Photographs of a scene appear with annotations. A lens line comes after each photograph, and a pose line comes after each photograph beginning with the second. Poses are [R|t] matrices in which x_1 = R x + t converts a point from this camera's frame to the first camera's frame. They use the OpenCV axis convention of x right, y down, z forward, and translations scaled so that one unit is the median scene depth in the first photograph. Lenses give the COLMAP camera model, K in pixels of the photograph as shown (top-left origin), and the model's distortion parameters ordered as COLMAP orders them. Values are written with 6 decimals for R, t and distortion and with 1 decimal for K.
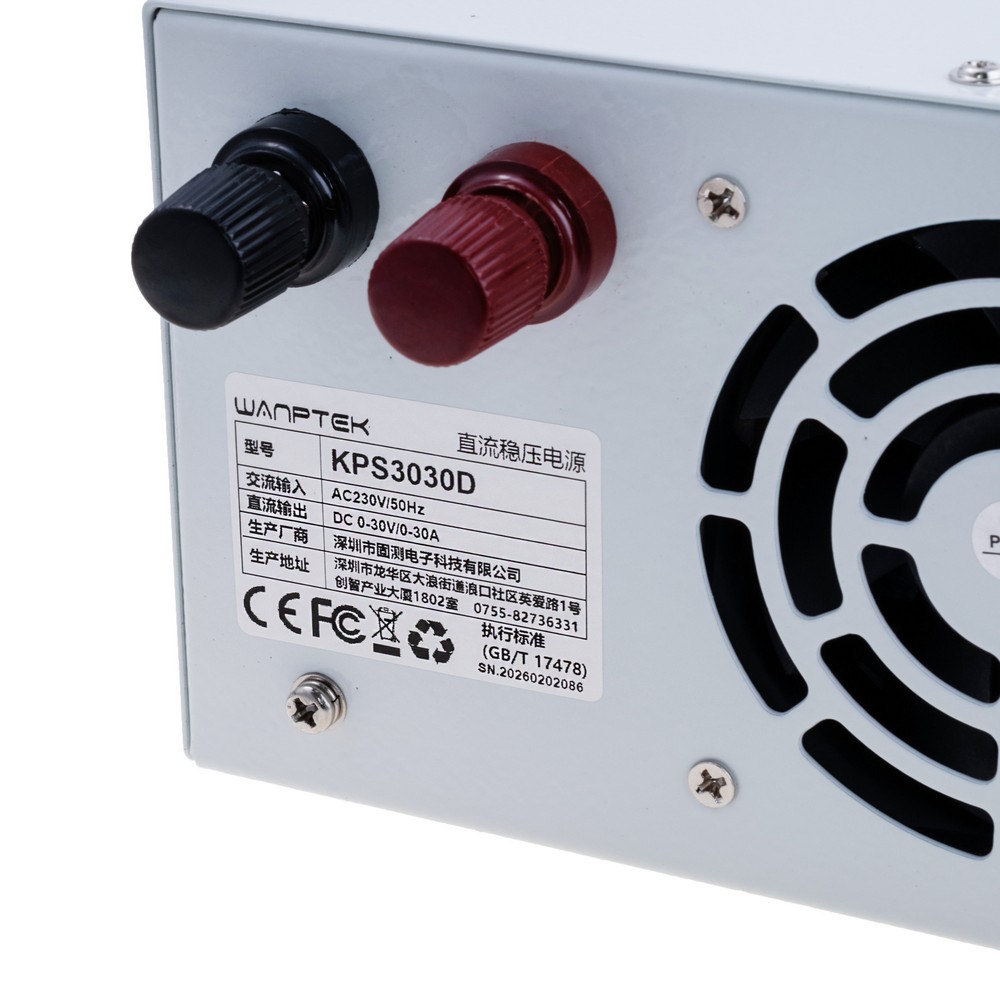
lens RADIAL K [[3116.5, 0, 500.0], [0, 3116.5, 500.0], [0, 0, 1]] dist [0.035640, -1.349595]
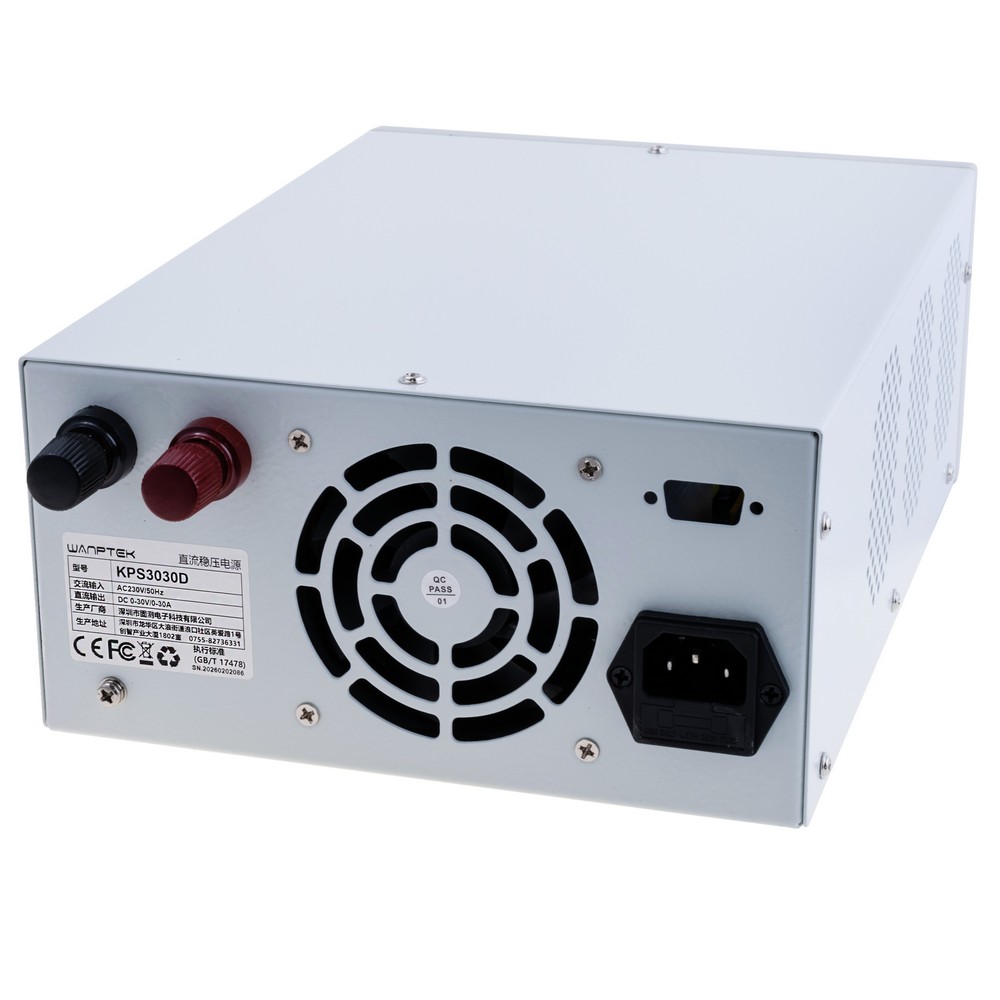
lens RADIAL K [[3116.5, 0, 500.0], [0, 3116.5, 500.0], [0, 0, 1]] dist [0.035640, -1.349595]
pose [[0.986474, -0.047707, 0.156824, -0.127337], [0.057842, 0.996478, -0.060708, 0.081781], [-0.153376, 0.068958, 0.985759, -1.108562]]
